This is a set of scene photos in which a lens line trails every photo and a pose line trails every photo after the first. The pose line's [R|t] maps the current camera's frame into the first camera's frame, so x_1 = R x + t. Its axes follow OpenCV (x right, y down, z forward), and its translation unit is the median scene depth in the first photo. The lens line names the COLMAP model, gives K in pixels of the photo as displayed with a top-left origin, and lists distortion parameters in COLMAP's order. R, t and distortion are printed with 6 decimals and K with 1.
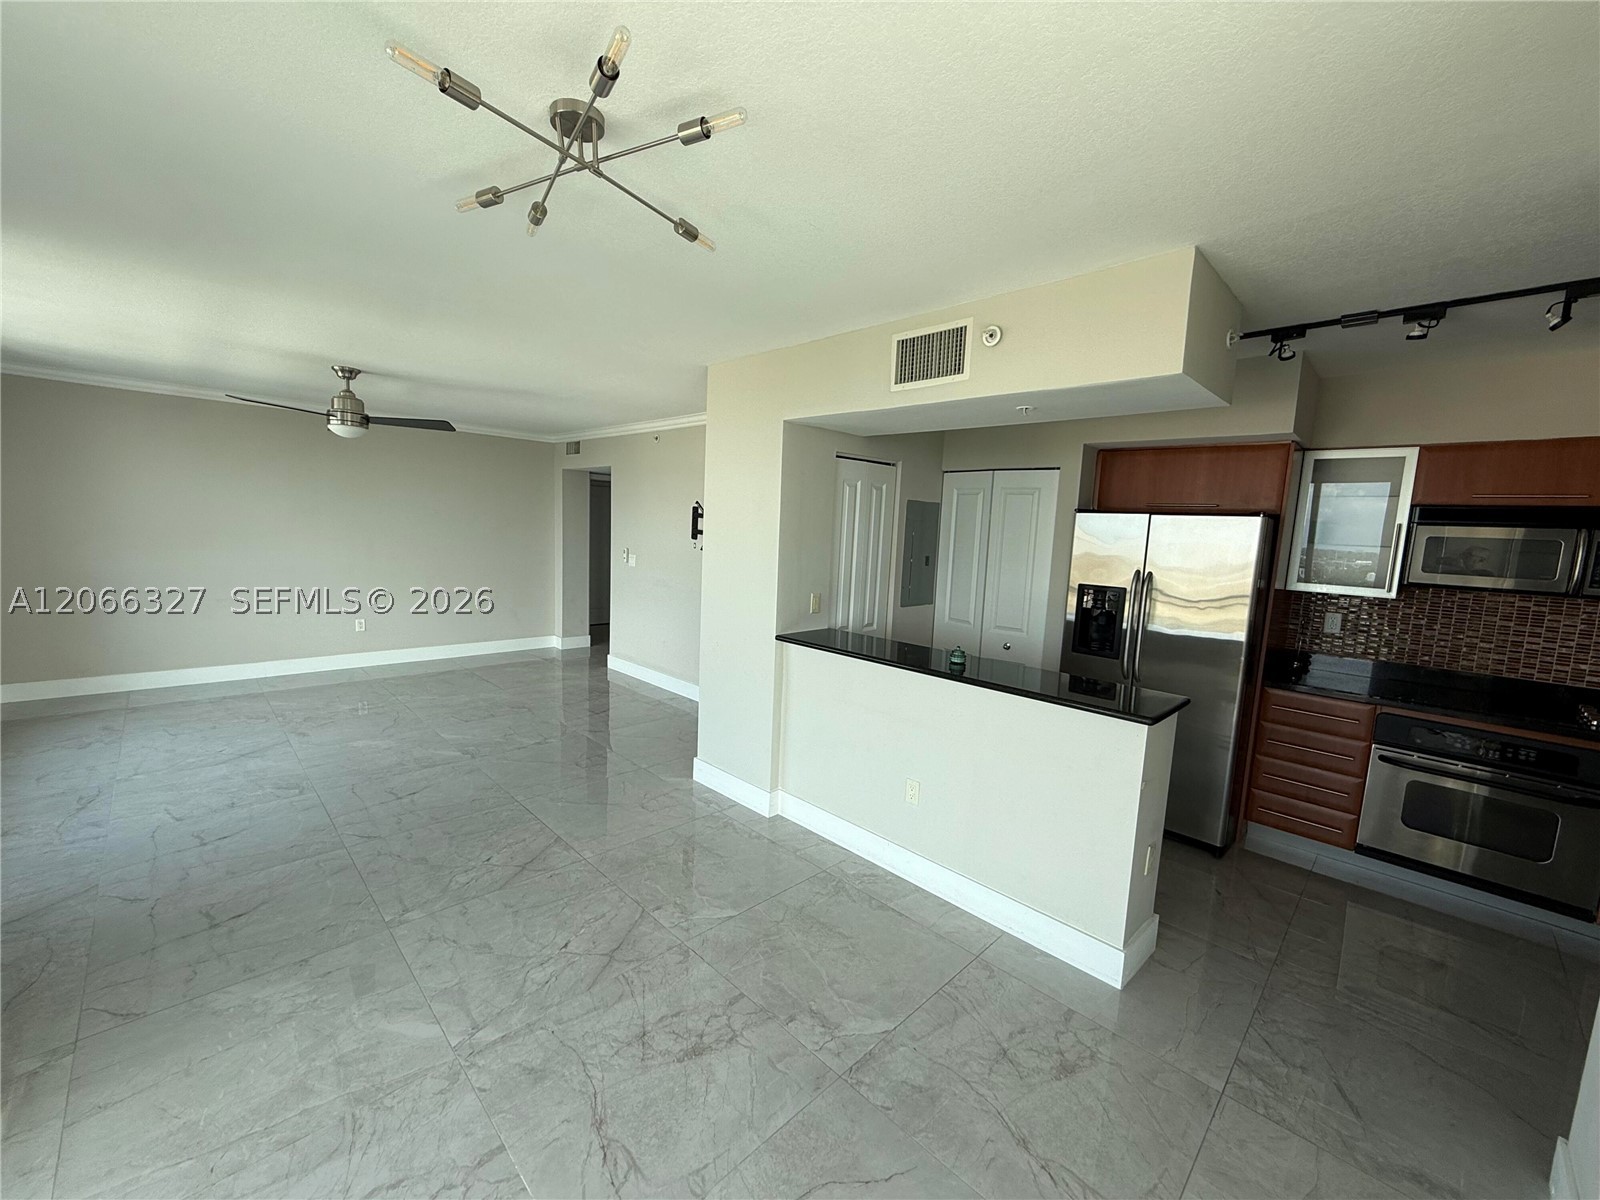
lens RADIAL K [[636.9, 0, 794.6], [0, 636.9, 601.2], [0, 0, 1]] dist [-0.001145, 0.000153]
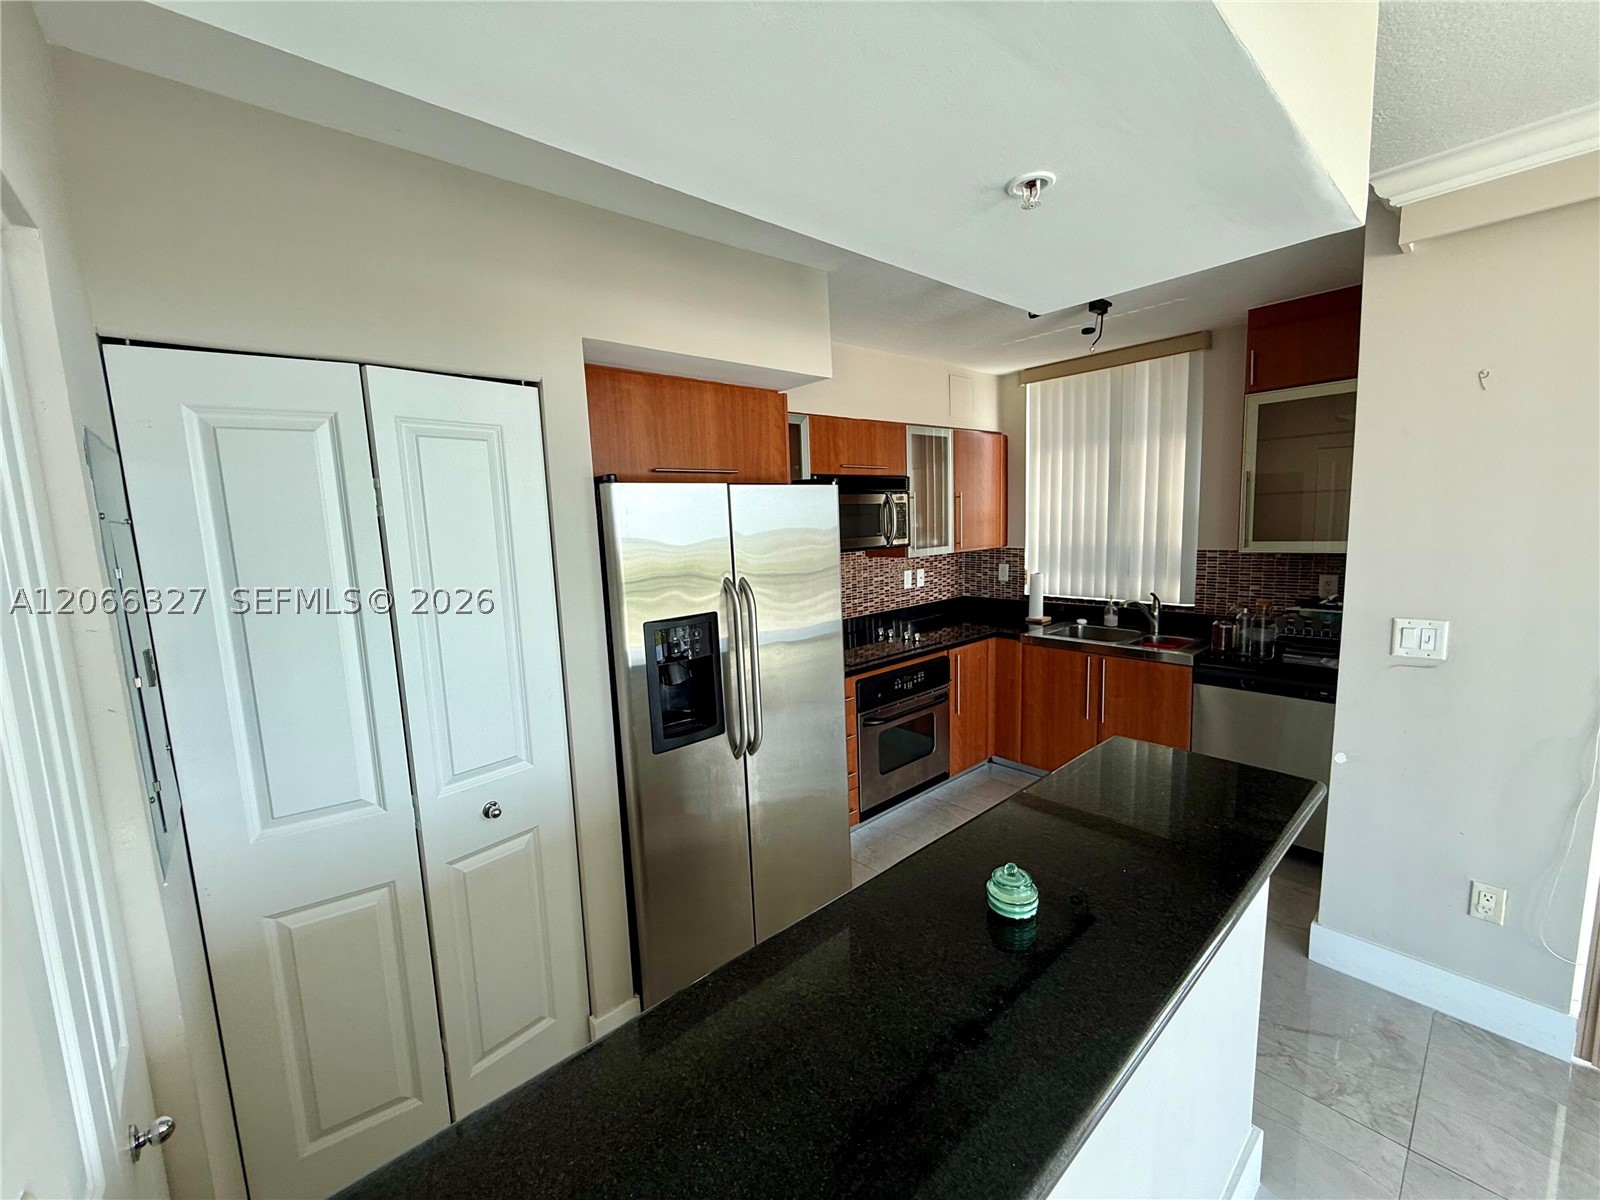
lens RADIAL K [[636.9, 0, 794.6], [0, 636.9, 601.2], [0, 0, 1]] dist [-0.001145, 0.000153]
pose [[0.058290, -0.174779, 0.982881, -0.047651], [0.161259, 0.973273, 0.163507, -0.121494], [-0.985189, 0.148968, 0.084917, 0.942772]]
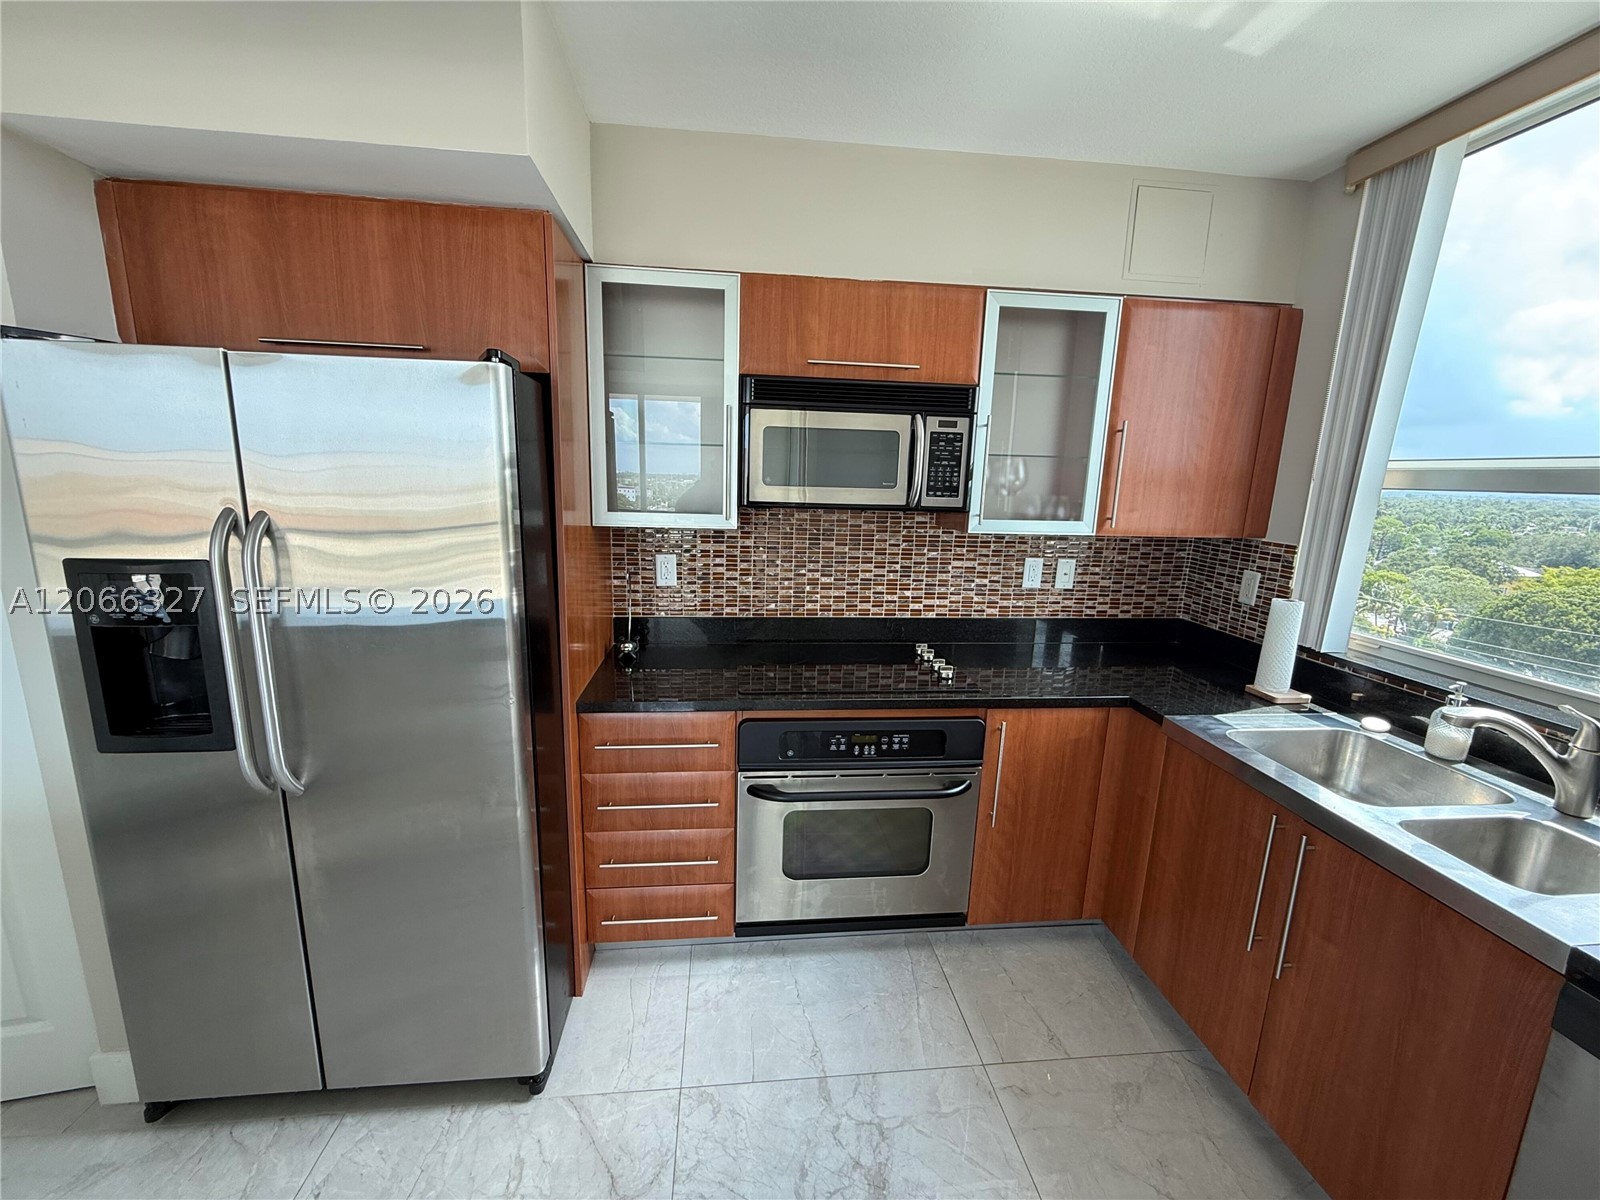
lens RADIAL K [[636.9, 0, 794.6], [0, 636.9, 601.2], [0, 0, 1]] dist [-0.001145, 0.000153]
pose [[0.626312, -0.176066, 0.759430, 0.484280], [0.091607, 0.984035, 0.152588, -0.024229], [-0.774172, -0.025999, 0.632442, 0.549994]]
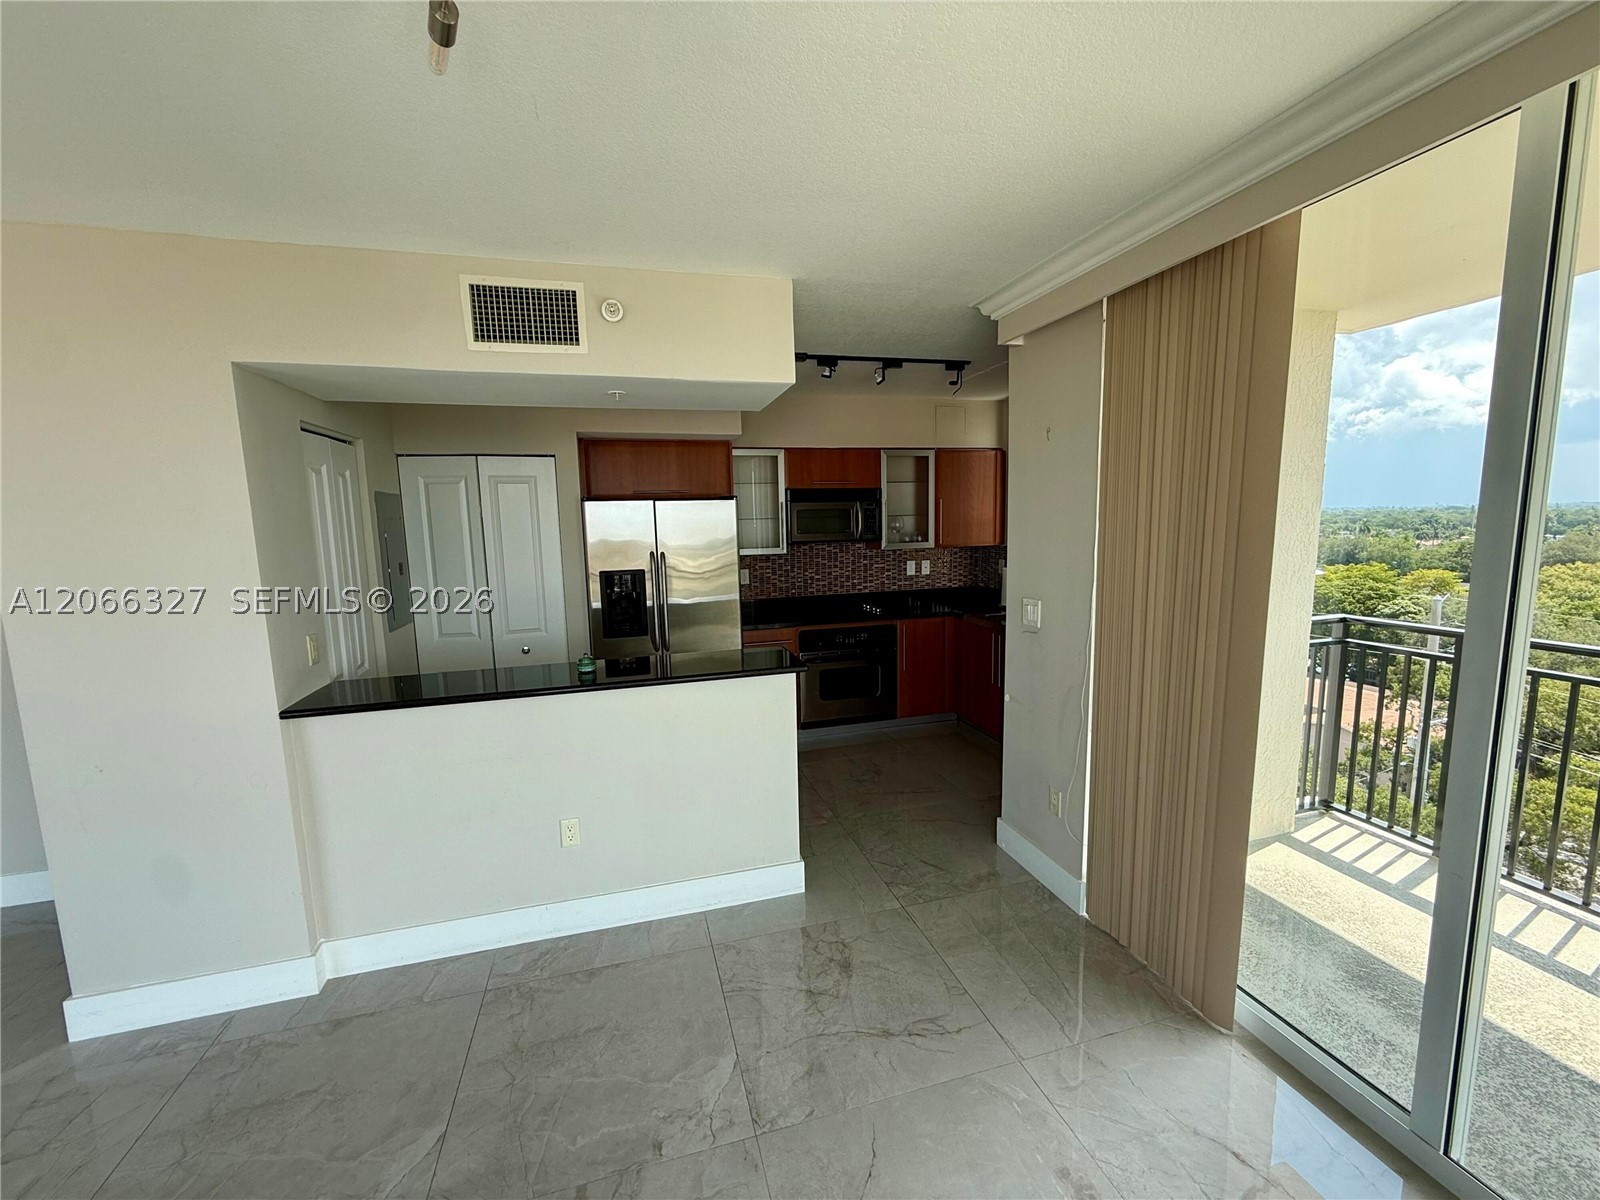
lens RADIAL K [[636.9, 0, 794.6], [0, 636.9, 601.2], [0, 0, 1]] dist [-0.001145, 0.000153]
pose [[0.482881, -0.164088, 0.860175, -0.318225], [0.148726, 0.983384, 0.104101, -0.044973], [-0.862964, 0.077662, 0.499261, 0.260065]]
